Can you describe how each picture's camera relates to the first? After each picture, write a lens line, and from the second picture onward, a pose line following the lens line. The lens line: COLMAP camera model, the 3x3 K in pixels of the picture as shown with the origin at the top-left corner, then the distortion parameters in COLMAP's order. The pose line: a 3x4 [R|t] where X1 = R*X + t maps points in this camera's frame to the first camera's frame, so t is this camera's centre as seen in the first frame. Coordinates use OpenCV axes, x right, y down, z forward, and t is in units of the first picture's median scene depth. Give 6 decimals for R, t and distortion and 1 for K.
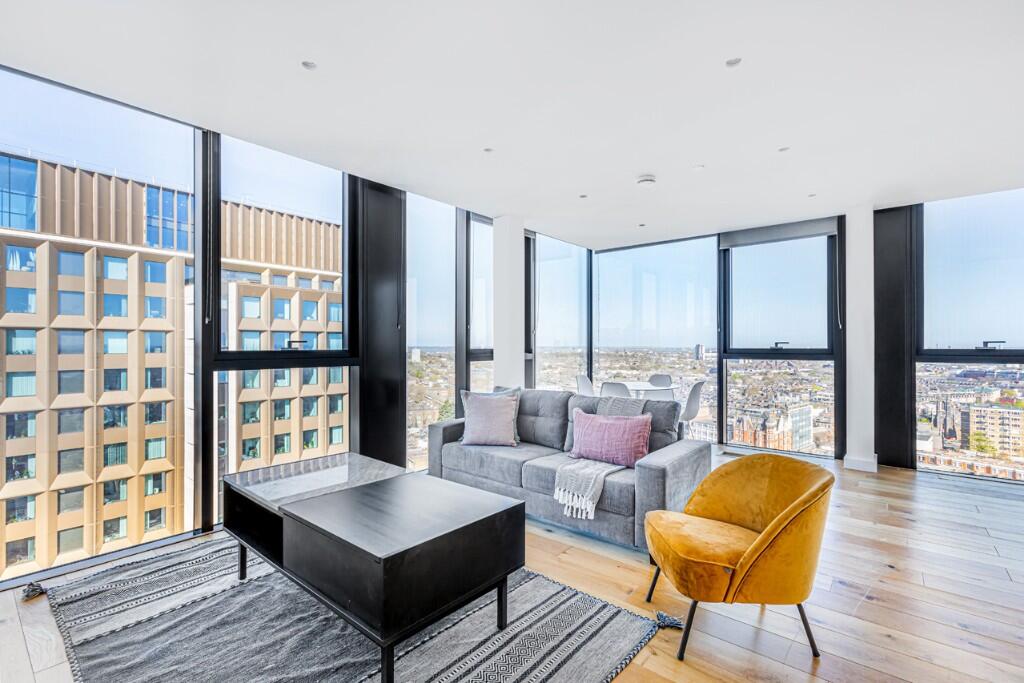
lens RADIAL K [[464.5, 0, 512.0], [0, 464.5, 341.5], [0, 0, 1]] dist [-0.011914, 0.000232]
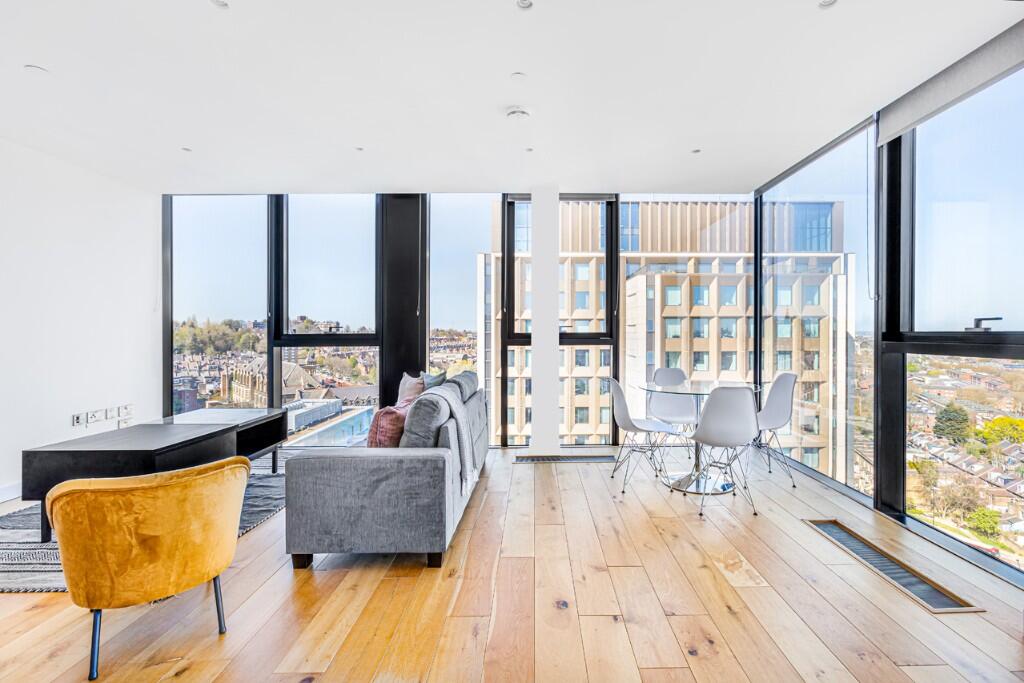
lens RADIAL K [[472.6, 0, 532.0], [0, 472.6, 334.7], [0, 0, 1]] dist [-0.001939, 0.001013]
pose [[0.640710, 0.001617, -0.767781, 0.706490], [0.010799, 0.999880, 0.011118, 0.008761], [0.767707, -0.015415, 0.640616, 0.386596]]
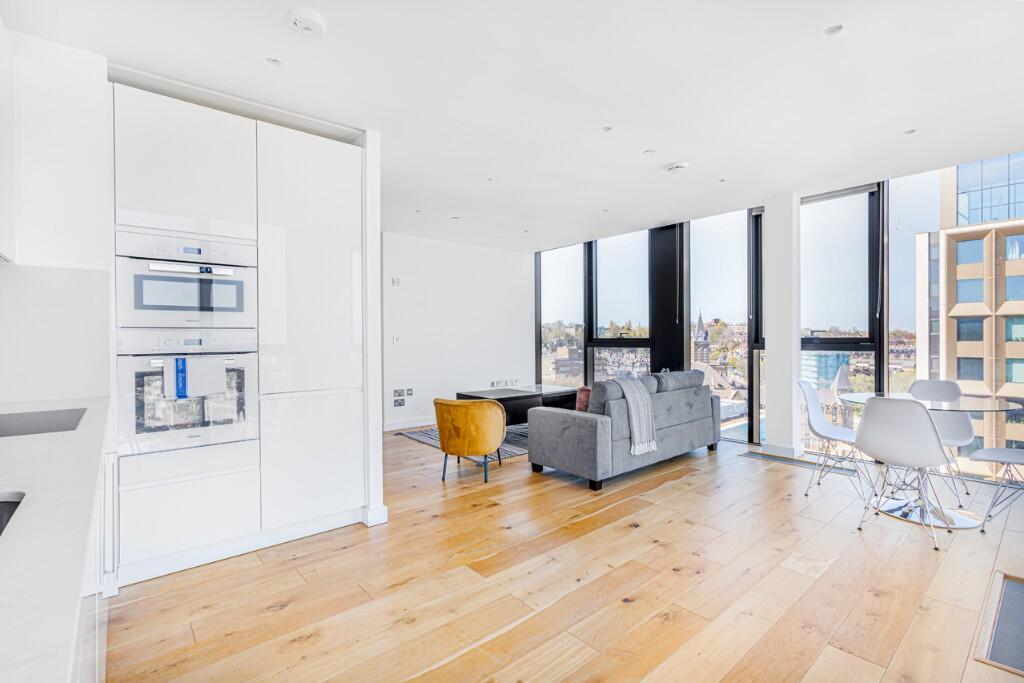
lens RADIAL K [[464.5, 0, 512.0], [0, 464.5, 341.5], [0, 0, 1]] dist [-0.011914, 0.000232]
pose [[-0.181512, 0.011606, -0.983320, 1.036564], [0.016246, 0.999829, 0.008802, 0.006010], [0.983255, -0.014377, -0.181670, 0.640619]]
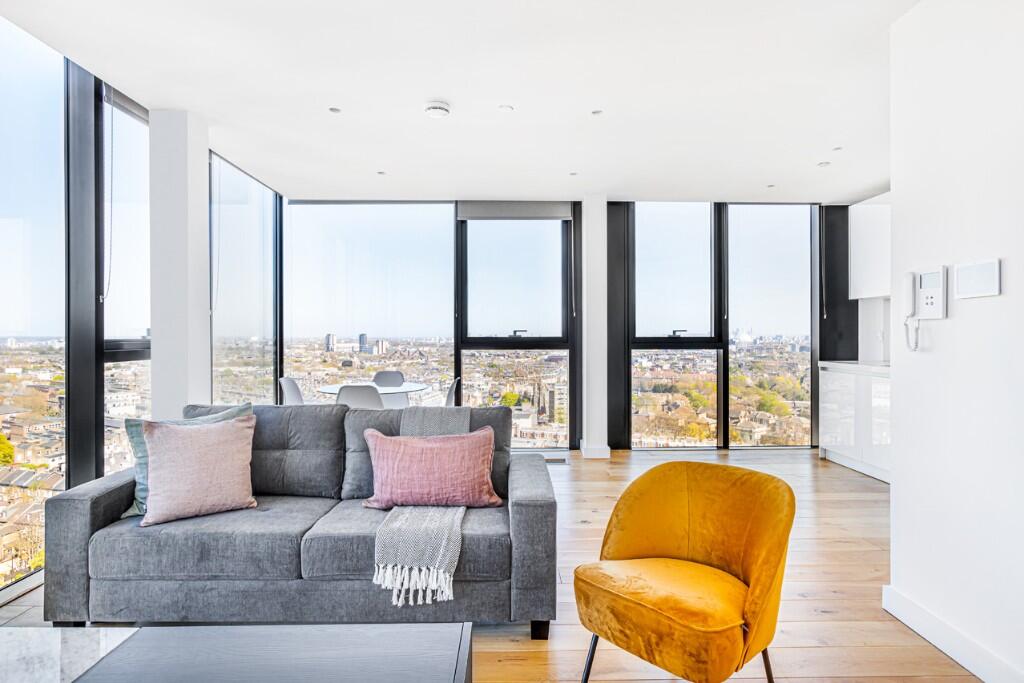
lens RADIAL K [[544.6, 0, 517.6], [0, 544.6, 337.2], [0, 0, 1]] dist [0.001141, 0.000267]
pose [[0.752043, -0.003150, 0.659107, -0.142960], [-0.005343, 0.999927, 0.010876, 0.003811], [-0.659093, -0.011701, 0.751971, 0.206447]]
